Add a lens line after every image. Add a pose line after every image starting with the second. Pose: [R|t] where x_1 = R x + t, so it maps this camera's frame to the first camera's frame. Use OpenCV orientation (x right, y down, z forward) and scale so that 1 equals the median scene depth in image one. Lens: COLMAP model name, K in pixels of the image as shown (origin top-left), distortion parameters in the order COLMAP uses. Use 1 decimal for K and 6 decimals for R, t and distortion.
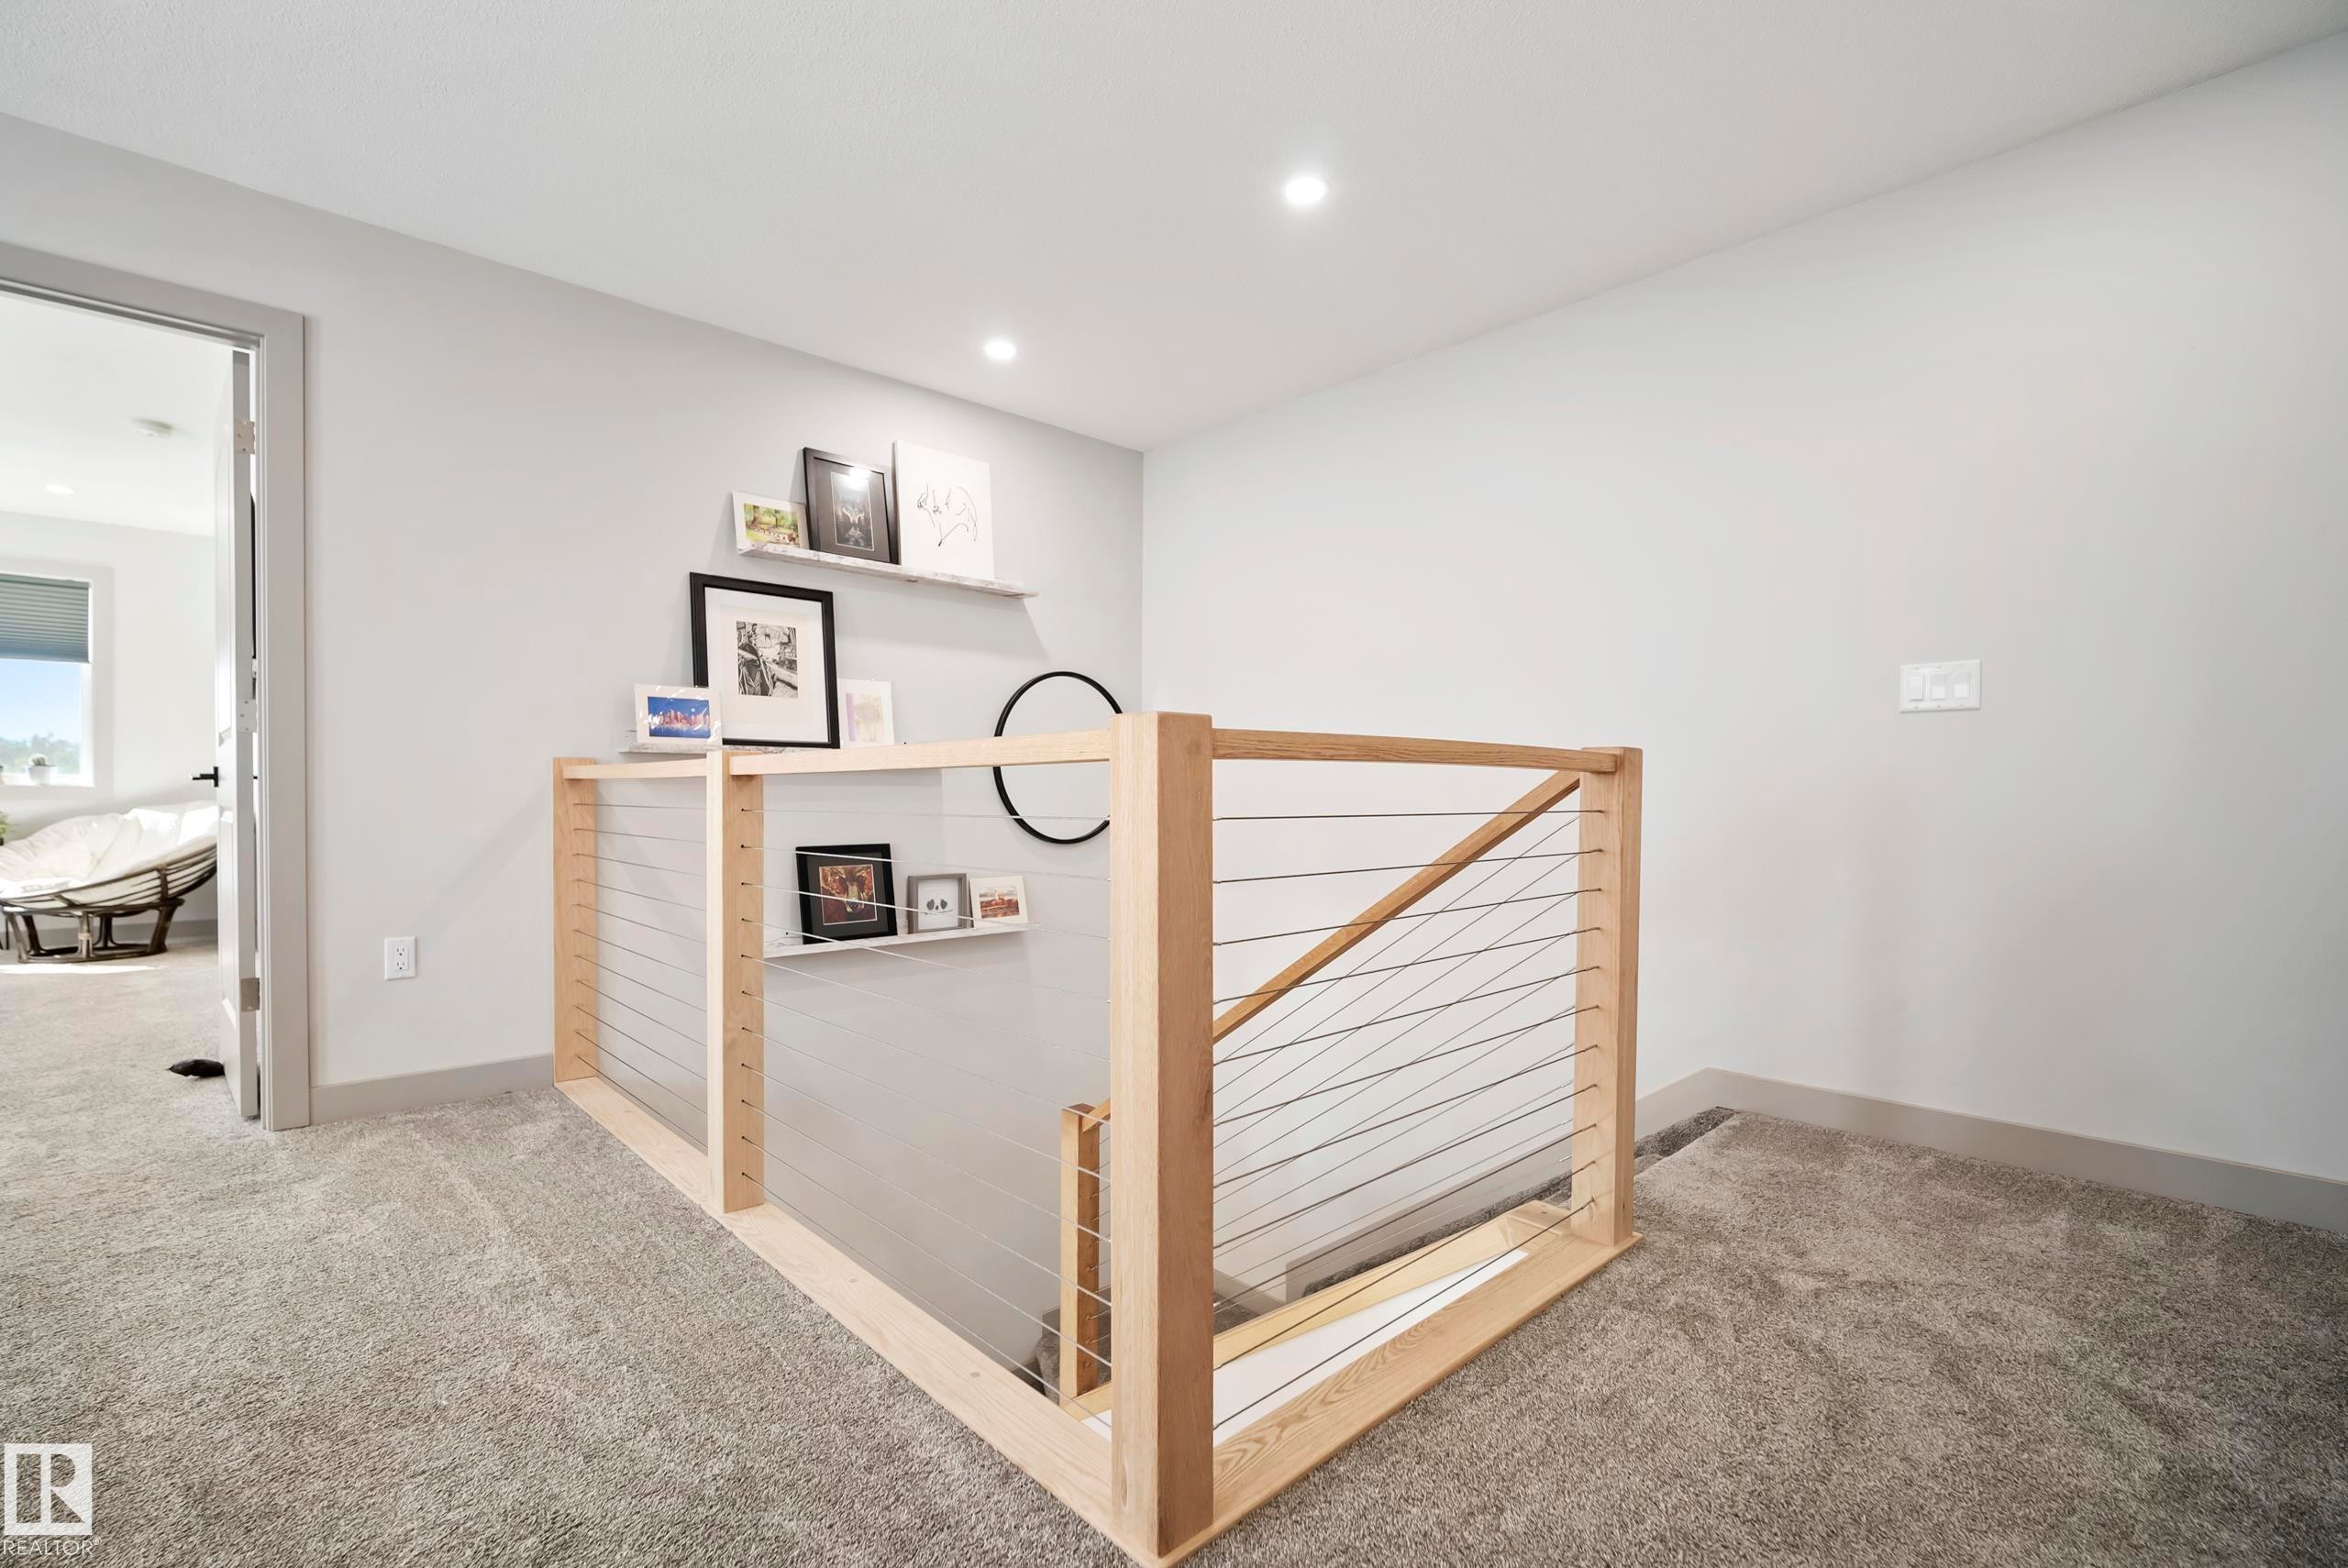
lens RADIAL K [[1047.7, 0, 1170.4], [0, 1047.7, 798.2], [0, 0, 1]] dist [-0.000862, 0.000191]
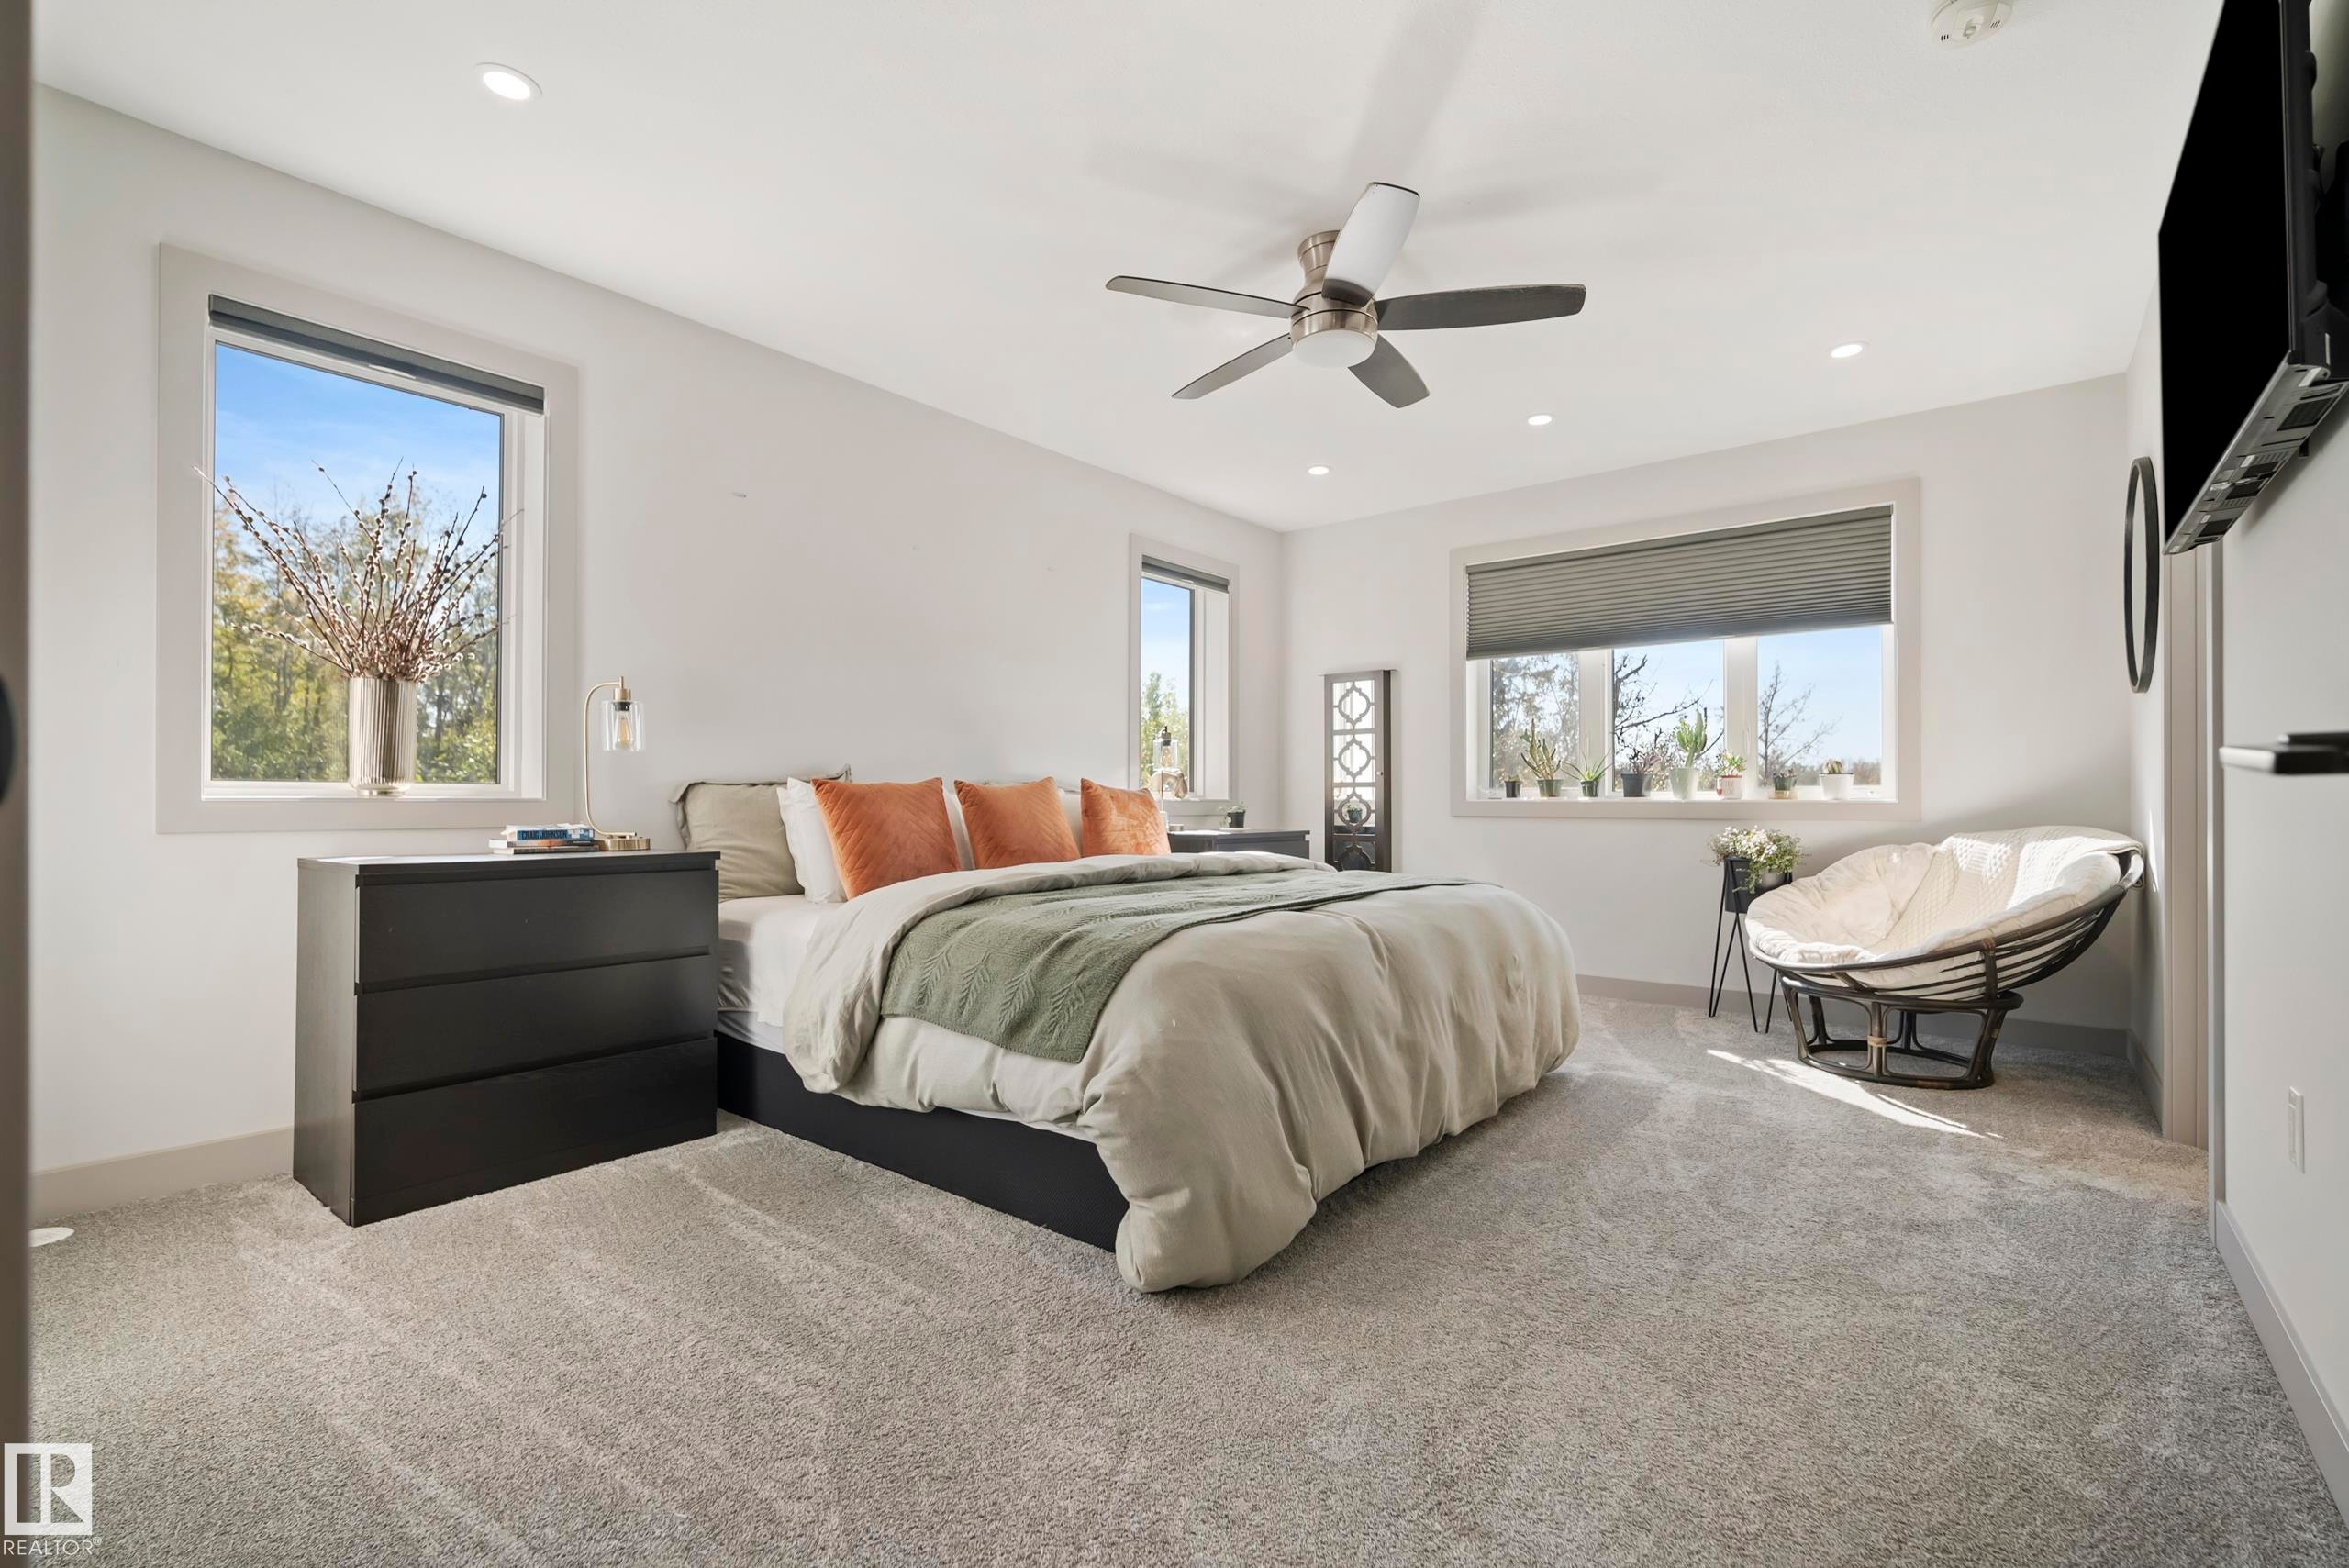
lens RADIAL K [[1048.2, 0, 1170.8], [0, 1048.2, 795.9], [0, 0, 1]] dist [-0.000862, 0.000191]
pose [[0.144169, -0.004404, -0.989543, -0.450165], [-0.009559, 0.999937, -0.005843, -0.007853], [0.989507, 0.010301, 0.144118, 0.464552]]
